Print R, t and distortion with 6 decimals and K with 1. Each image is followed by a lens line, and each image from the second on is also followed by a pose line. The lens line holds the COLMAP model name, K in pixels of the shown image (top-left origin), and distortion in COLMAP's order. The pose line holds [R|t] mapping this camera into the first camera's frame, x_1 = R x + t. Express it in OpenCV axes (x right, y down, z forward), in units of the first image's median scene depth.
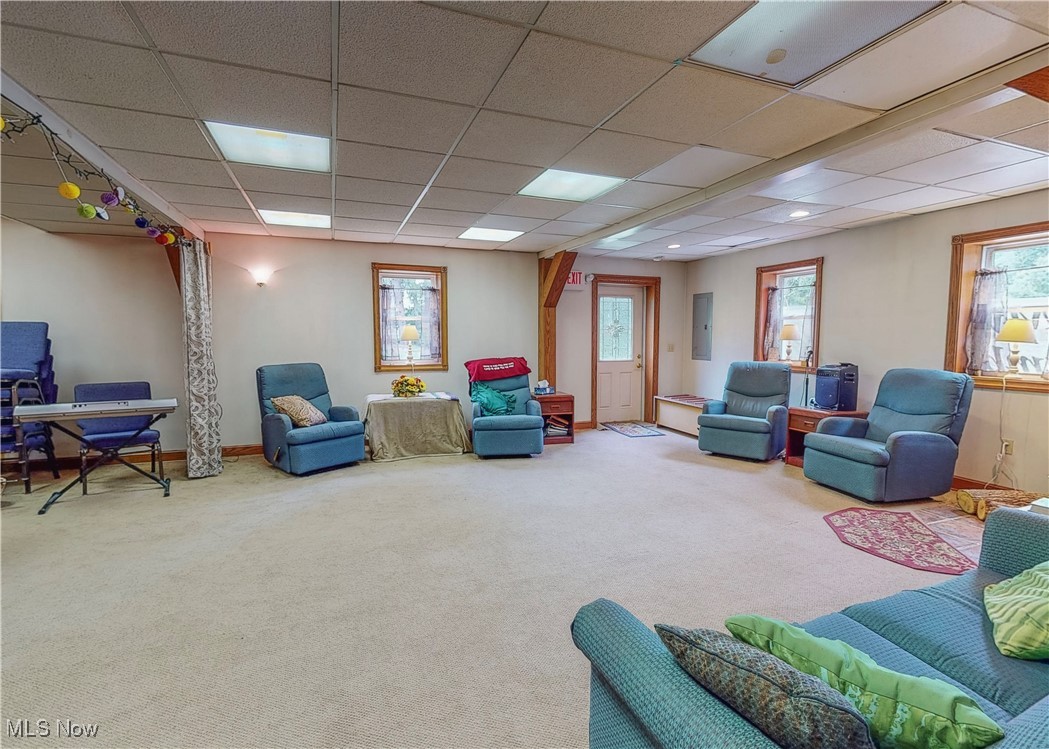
lens RADIAL K [[484.5, 0, 523.6], [0, 484.5, 376.4], [0, 0, 1]] dist [-0.000261, -0.000073]
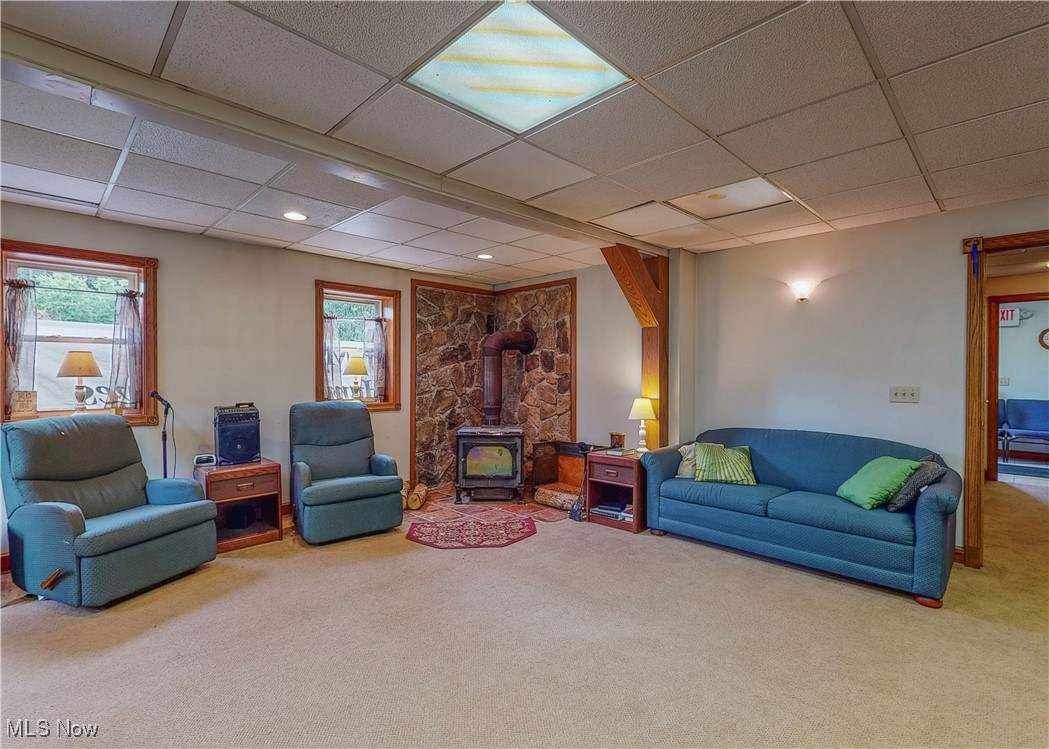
lens RADIAL K [[484.5, 0, 526.0], [0, 484.5, 373.2], [0, 0, 1]] dist [-0.000261, -0.000073]
pose [[-0.397481, -0.006296, 0.917589, -0.371031], [0.077501, 0.996173, 0.040407, -0.100180], [-0.914332, 0.087175, -0.395471, 1.187750]]
